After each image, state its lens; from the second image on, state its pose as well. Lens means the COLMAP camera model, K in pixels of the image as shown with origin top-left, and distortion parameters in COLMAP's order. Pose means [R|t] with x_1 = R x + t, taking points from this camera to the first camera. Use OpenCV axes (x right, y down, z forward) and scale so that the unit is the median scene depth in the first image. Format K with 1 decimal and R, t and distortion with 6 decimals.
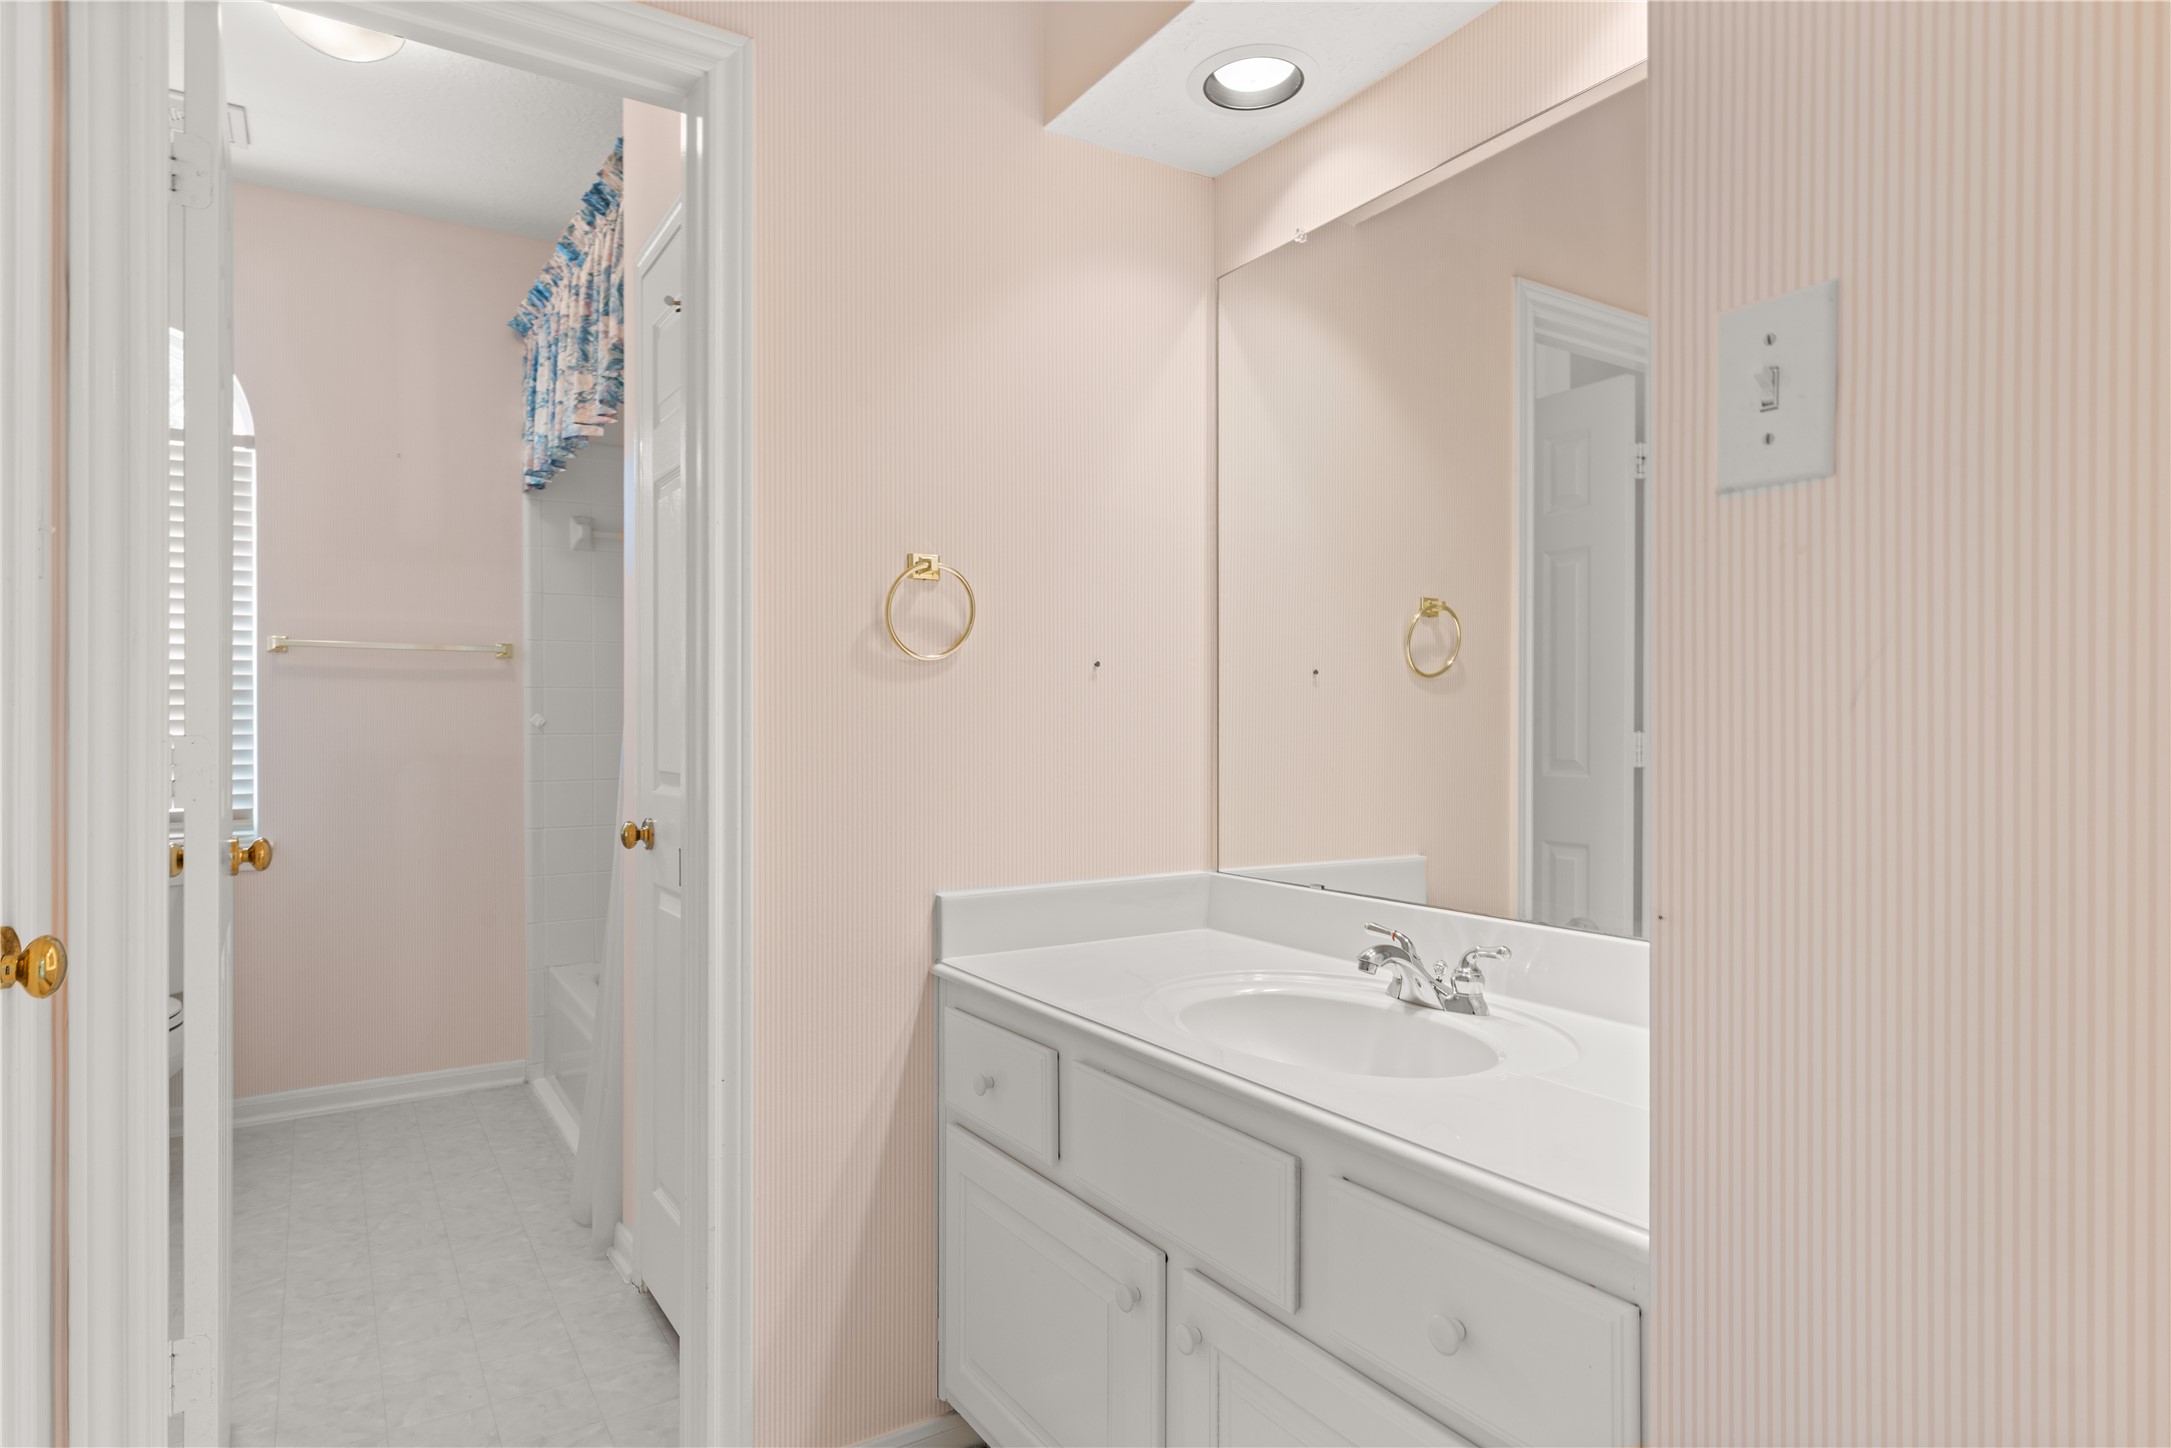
lens RADIAL K [[1211.0, 0, 1060.5], [0, 1211.0, 727.0], [0, 0, 1]] dist [0.003190, 0.000846]
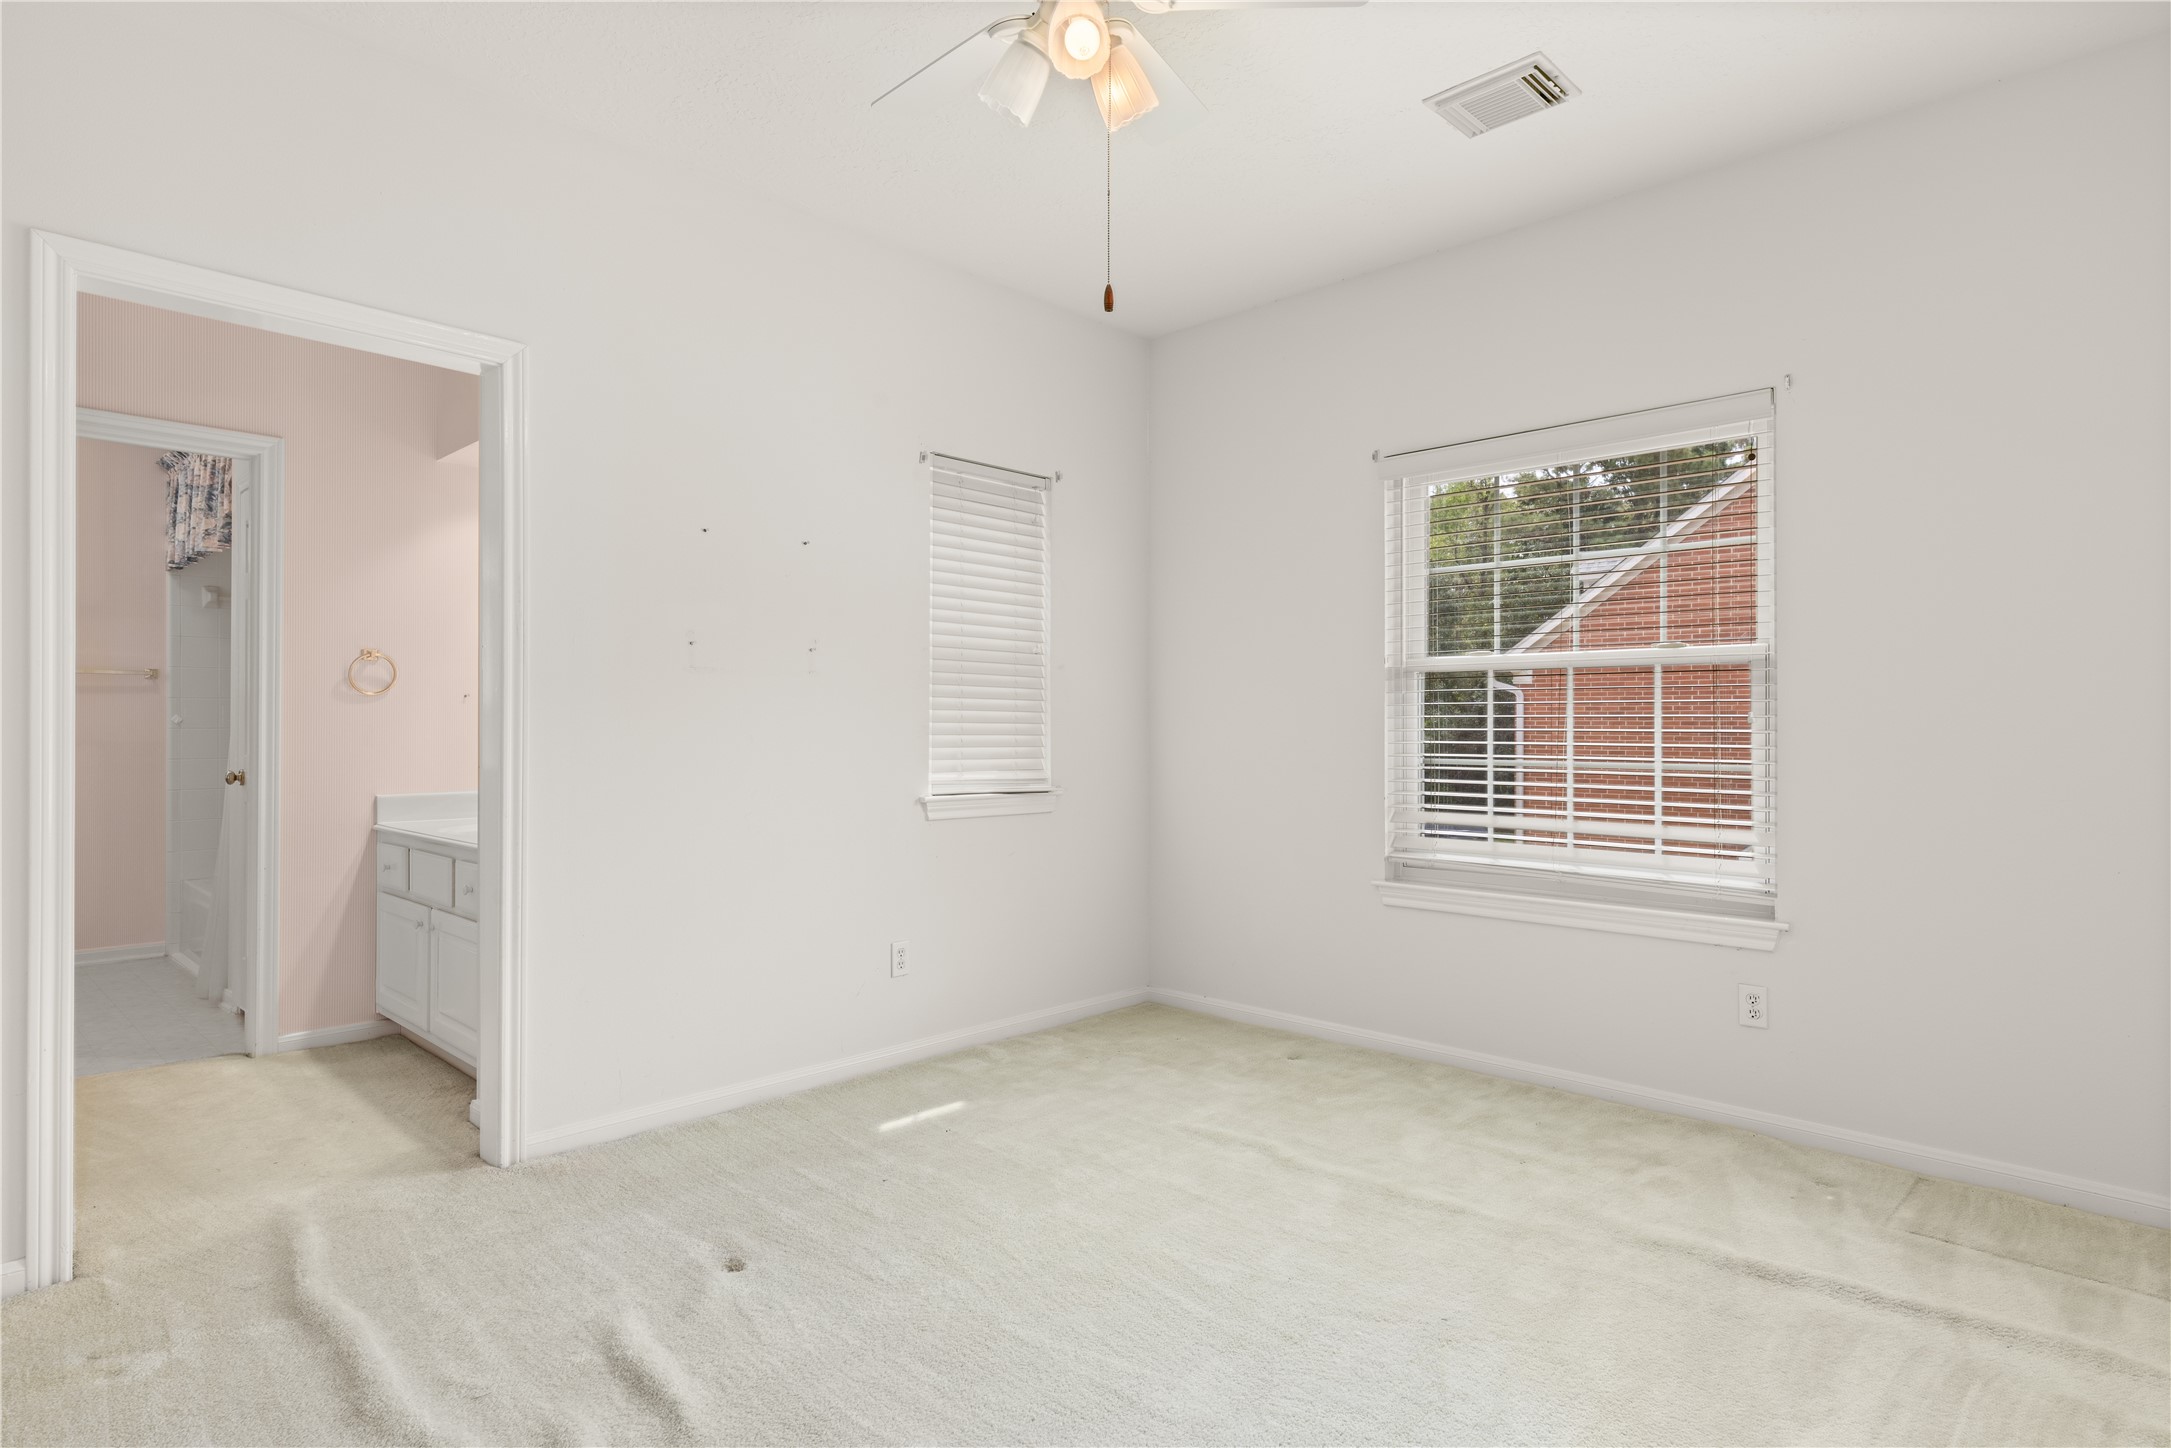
lens RADIAL K [[1154.2, 0, 1085.5], [0, 1154.2, 724.0], [0, 0, 1]] dist [0.001466, -0.000320]
pose [[0.966633, 0.004178, 0.256130, 0.390375], [-0.003234, 0.999986, -0.004106, 0.003781], [-0.256143, 0.003141, 0.966634, -0.902326]]
